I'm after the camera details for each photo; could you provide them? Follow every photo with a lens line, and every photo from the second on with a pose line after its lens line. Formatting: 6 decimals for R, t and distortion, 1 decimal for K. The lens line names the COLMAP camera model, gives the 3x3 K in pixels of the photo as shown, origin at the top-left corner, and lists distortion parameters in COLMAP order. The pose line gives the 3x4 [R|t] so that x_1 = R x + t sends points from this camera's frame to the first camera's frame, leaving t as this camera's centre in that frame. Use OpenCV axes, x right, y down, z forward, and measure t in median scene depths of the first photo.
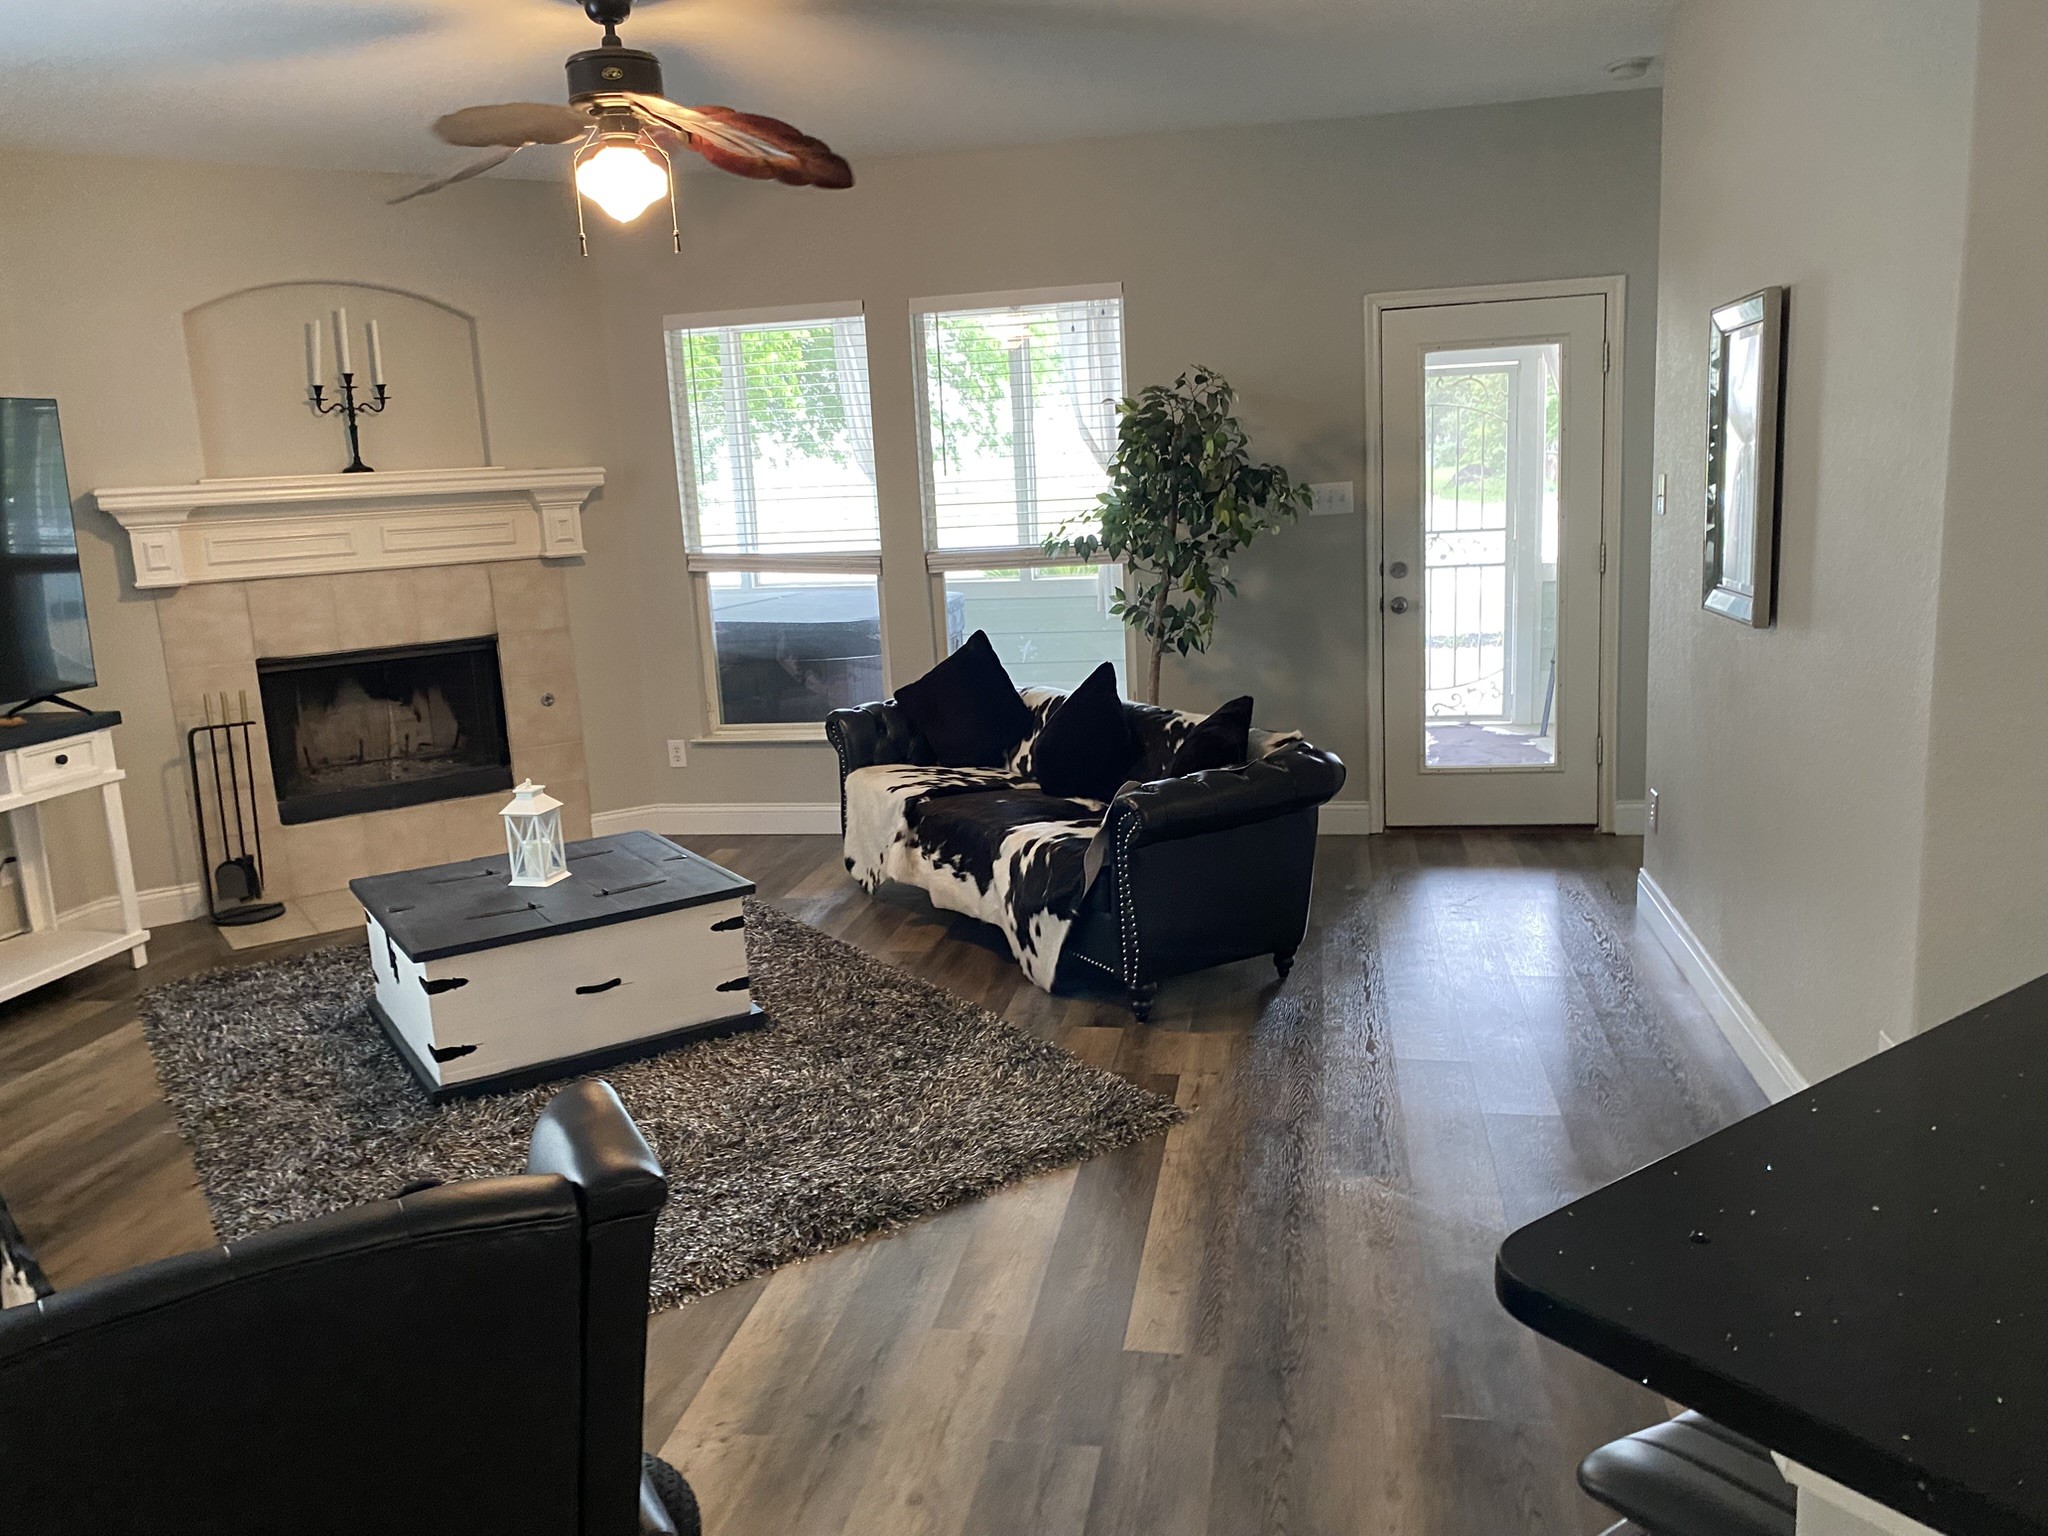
lens RADIAL K [[1552.4, 0, 1024.0], [0, 1552.4, 768.0], [0, 0, 1]] dist [0.030855, -0.036285]
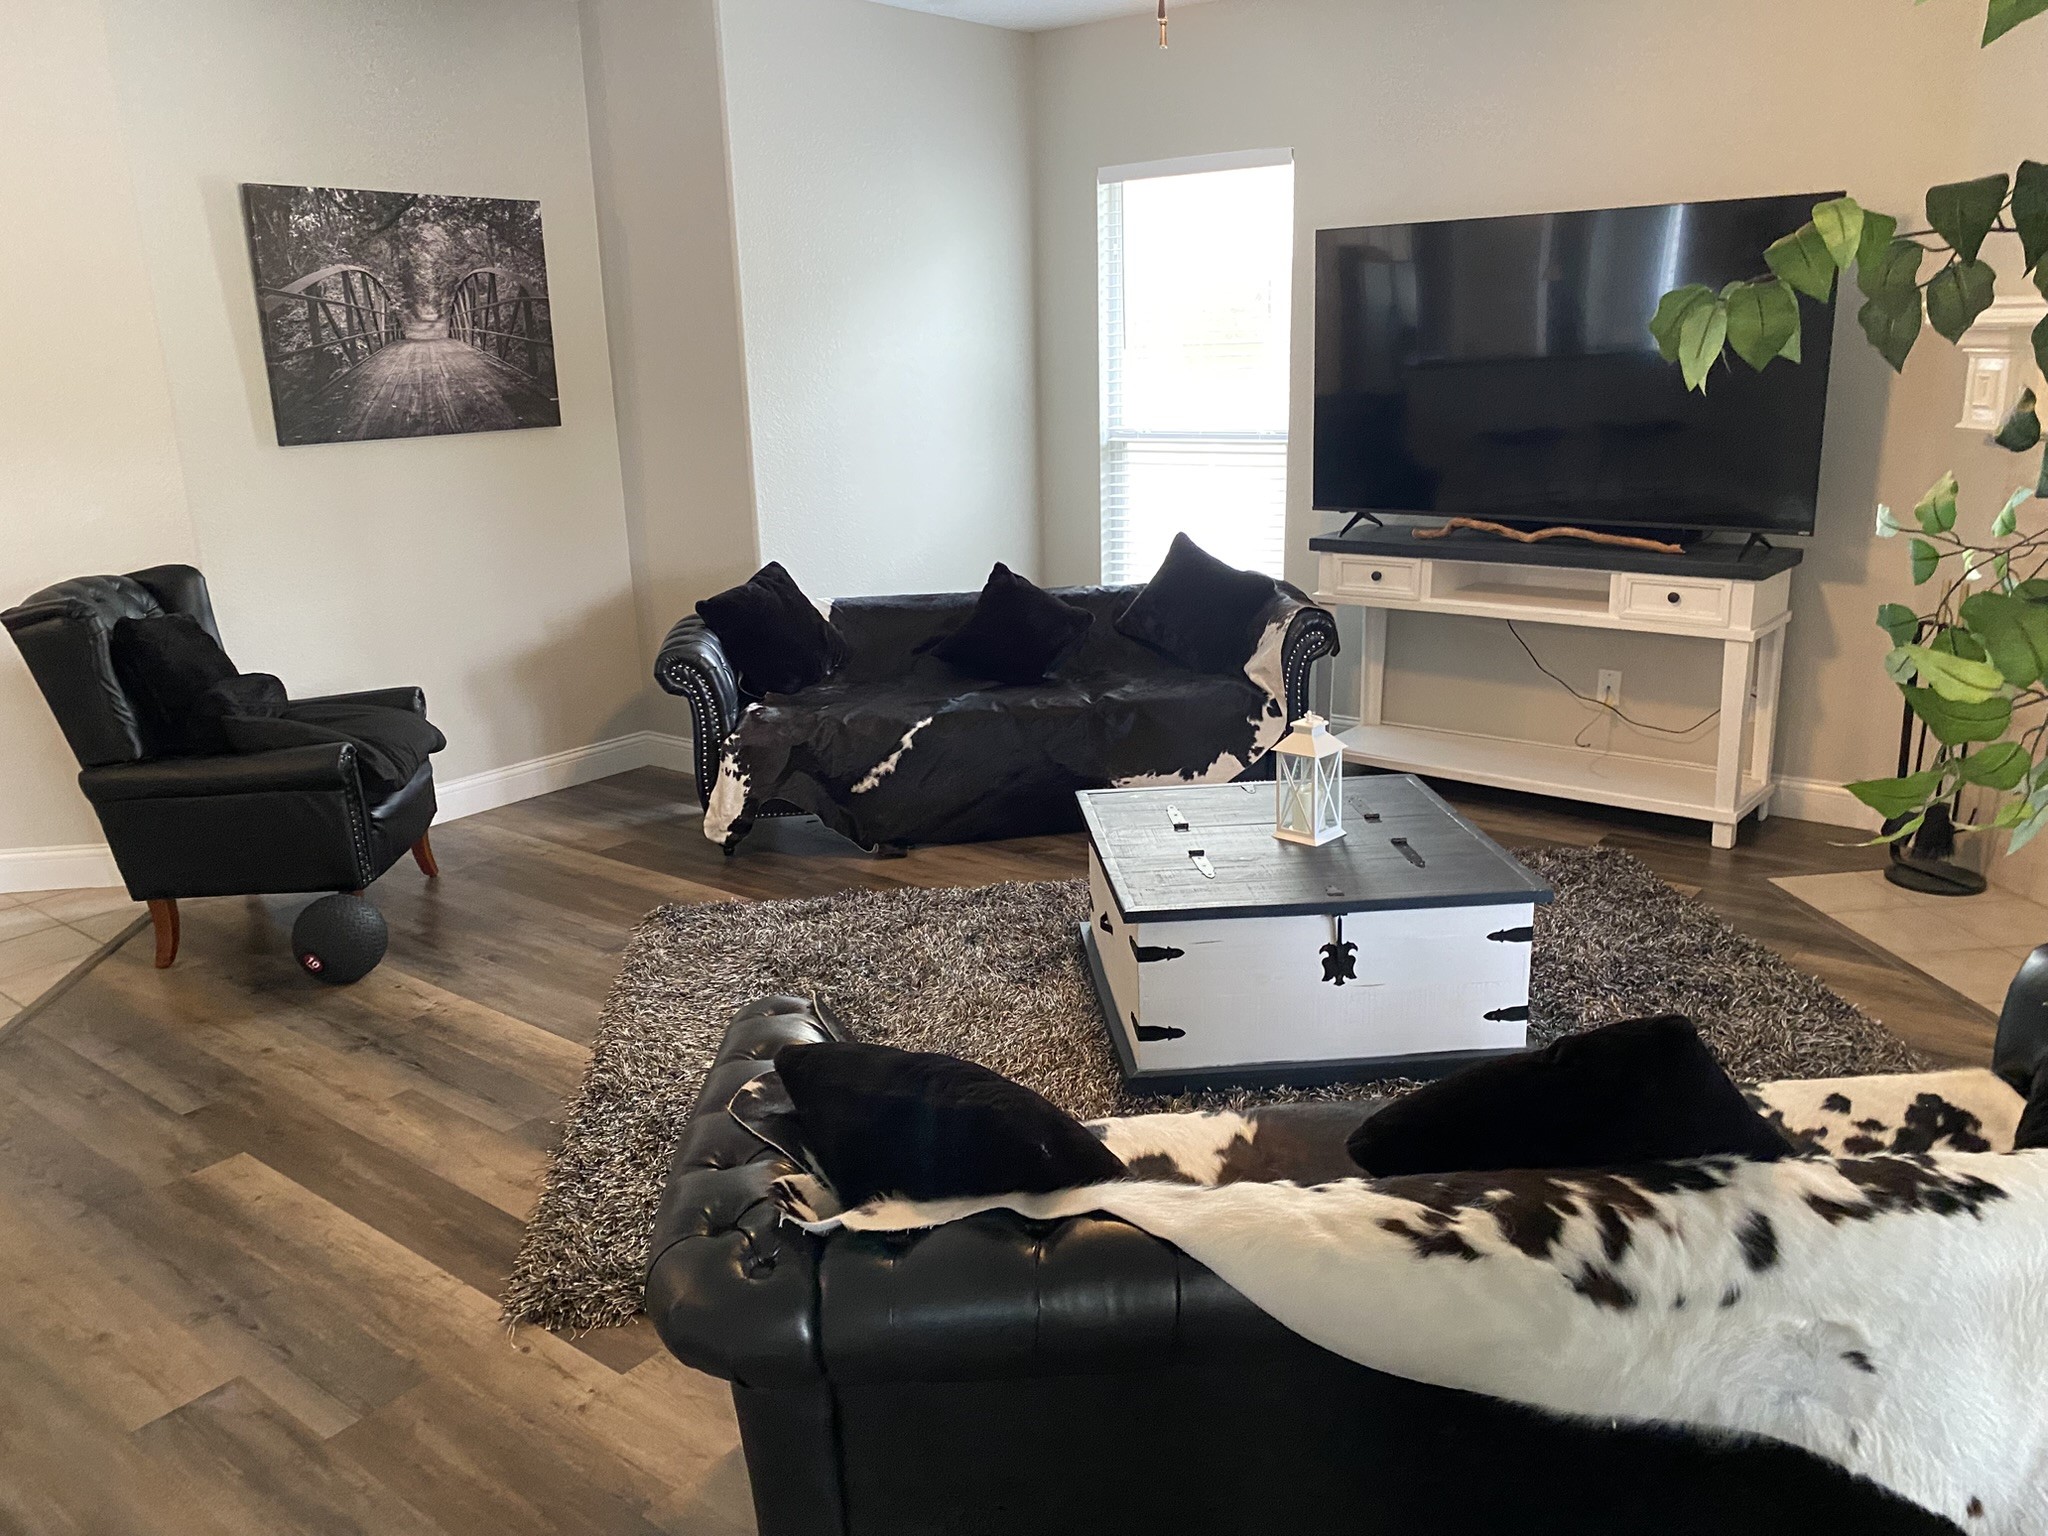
lens RADIAL K [[1564.6, 0, 1017.6], [0, 1564.6, 751.4], [0, 0, 1]] dist [0.050539, -0.071019]
pose [[-0.459585, 0.286827, -0.840543, 0.346636], [-0.125469, 0.915954, 0.381163, -0.207042], [0.879227, 0.280639, -0.384971, 0.931160]]
